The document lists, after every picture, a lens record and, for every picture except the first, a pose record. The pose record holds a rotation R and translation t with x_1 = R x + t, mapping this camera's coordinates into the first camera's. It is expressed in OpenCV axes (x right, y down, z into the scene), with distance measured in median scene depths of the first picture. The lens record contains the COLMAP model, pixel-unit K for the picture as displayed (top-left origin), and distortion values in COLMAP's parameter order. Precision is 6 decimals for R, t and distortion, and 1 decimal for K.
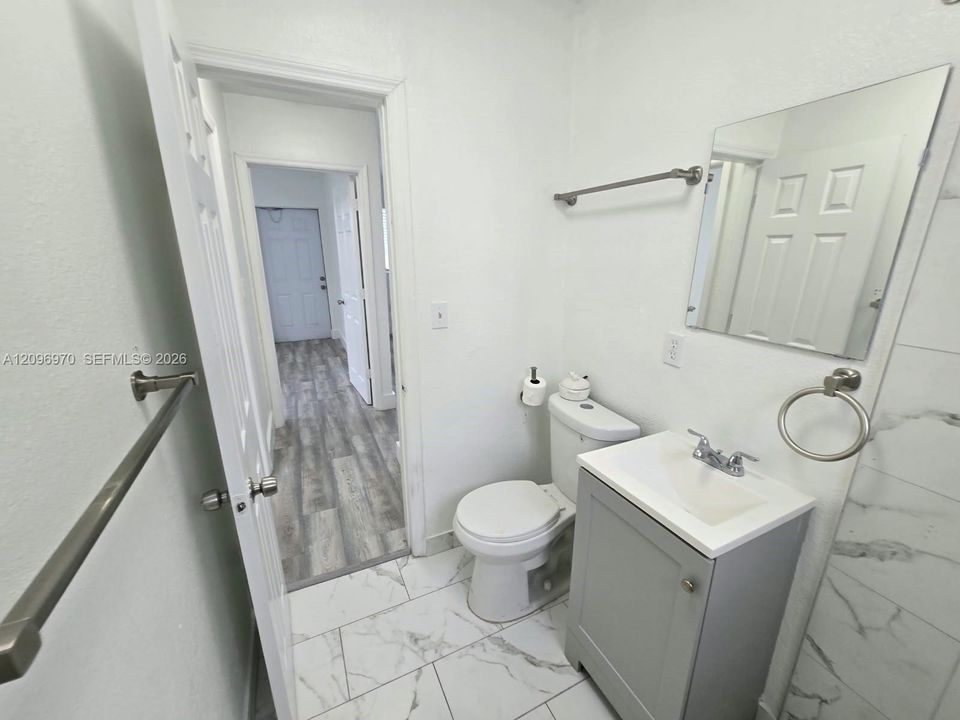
lens RADIAL K [[393.3, 0, 481.6], [0, 393.3, 359.3], [0, 0, 1]] dist [-0.002569, 0.000851]
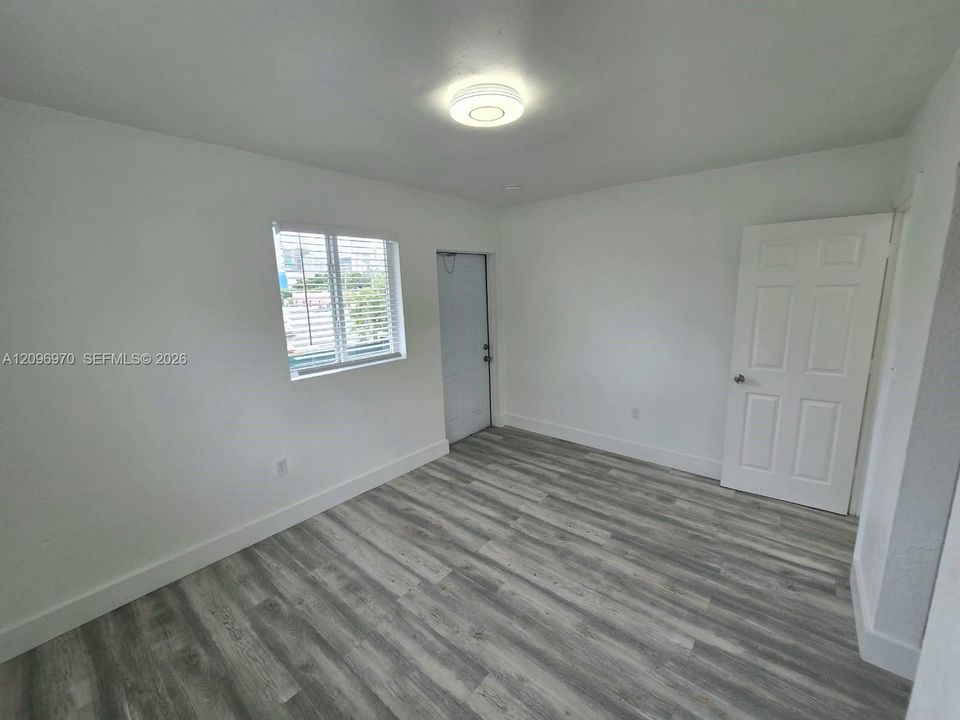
lens RADIAL K [[393.3, 0, 485.2], [0, 393.3, 367.5], [0, 0, 1]] dist [-0.002569, 0.000851]
pose [[0.906947, -0.120697, 0.403584, -1.995176], [0.150356, 0.987718, -0.042495, -0.389941], [-0.393498, 0.099222, 0.913955, 0.965735]]
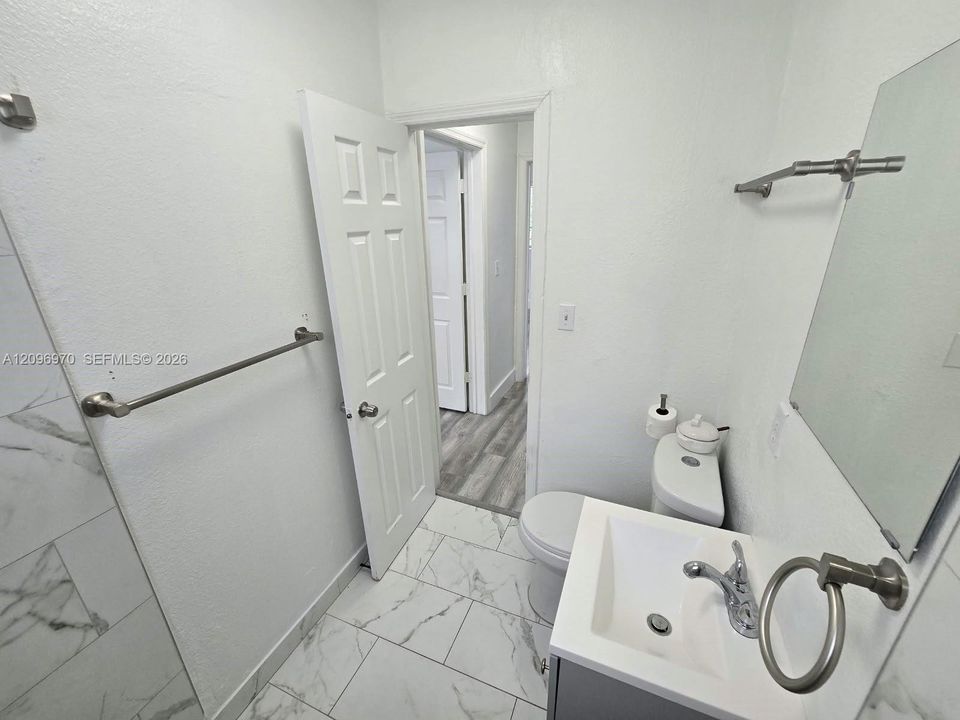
lens RADIAL K [[393.3, 0, 477.9], [0, 393.3, 357.6], [0, 0, 1]] dist [-0.002569, 0.000851]
pose [[0.664555, 0.237336, -0.708547, 0.372261], [-0.182241, 0.971065, 0.154342, -0.096117], [0.724676, 0.026557, 0.688578, 0.100625]]
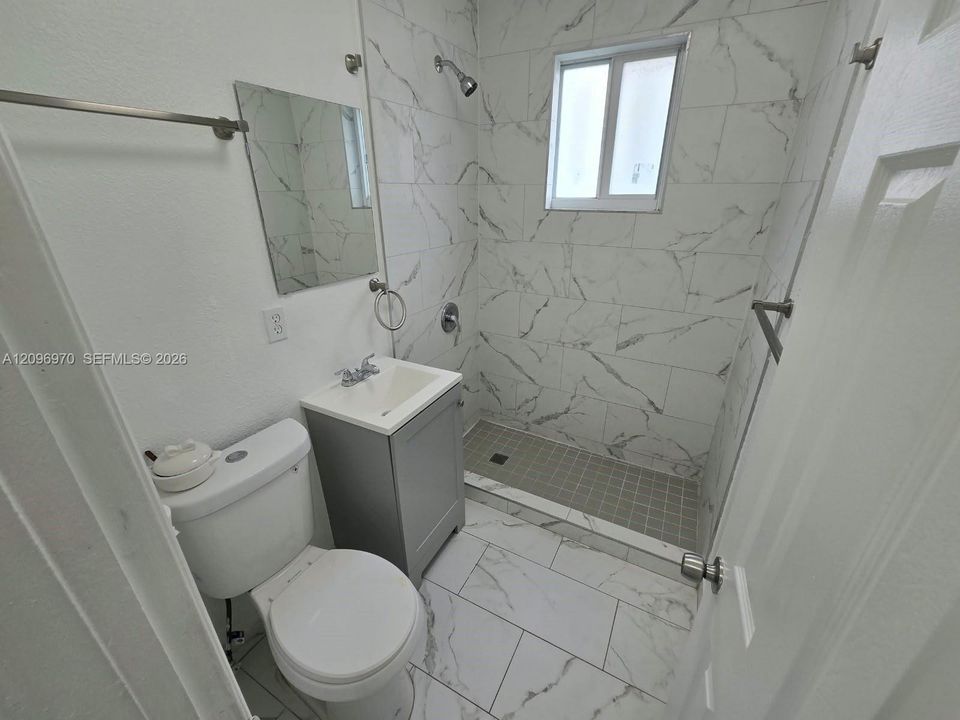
lens RADIAL K [[393.3, 0, 484.4], [0, 393.3, 362.4], [0, 0, 1]] dist [-0.002569, 0.000851]
pose [[-0.595849, -0.319777, 0.736686, -0.334440], [0.221767, 0.816125, 0.533629, -0.213724], [-0.771870, 0.481335, -0.415371, 0.652593]]
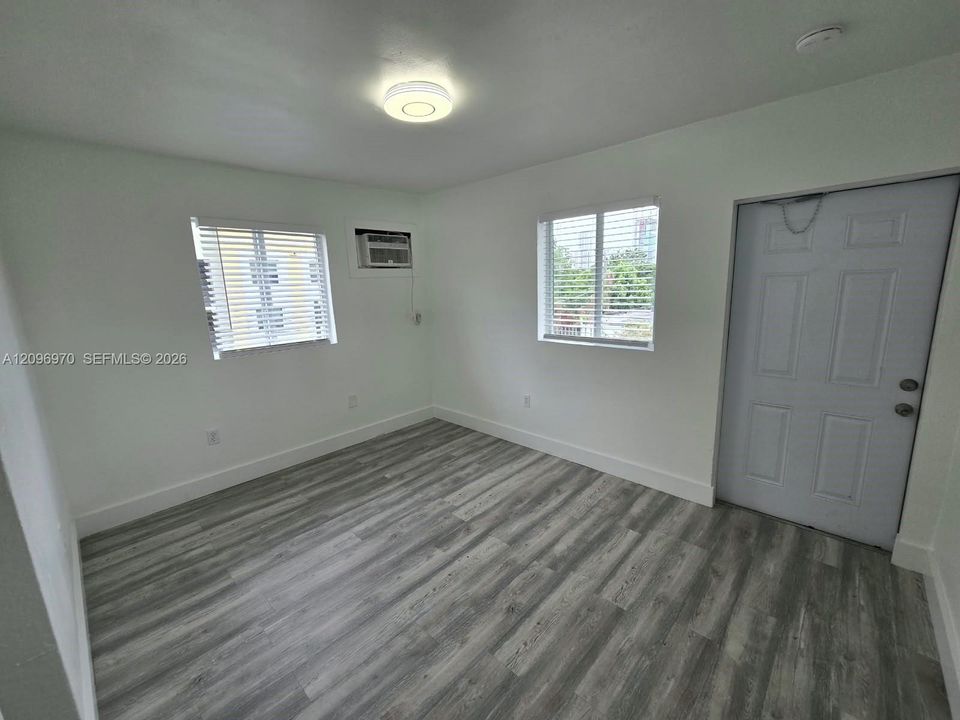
lens RADIAL K [[393.3, 0, 475.6], [0, 393.3, 363.0], [0, 0, 1]] dist [-0.002569, 0.000851]
pose [[0.356300, 0.167198, -0.919291, -0.662587], [-0.215351, 0.972066, 0.093330, -0.497826], [0.909216, 0.164717, 0.382353, 1.519582]]
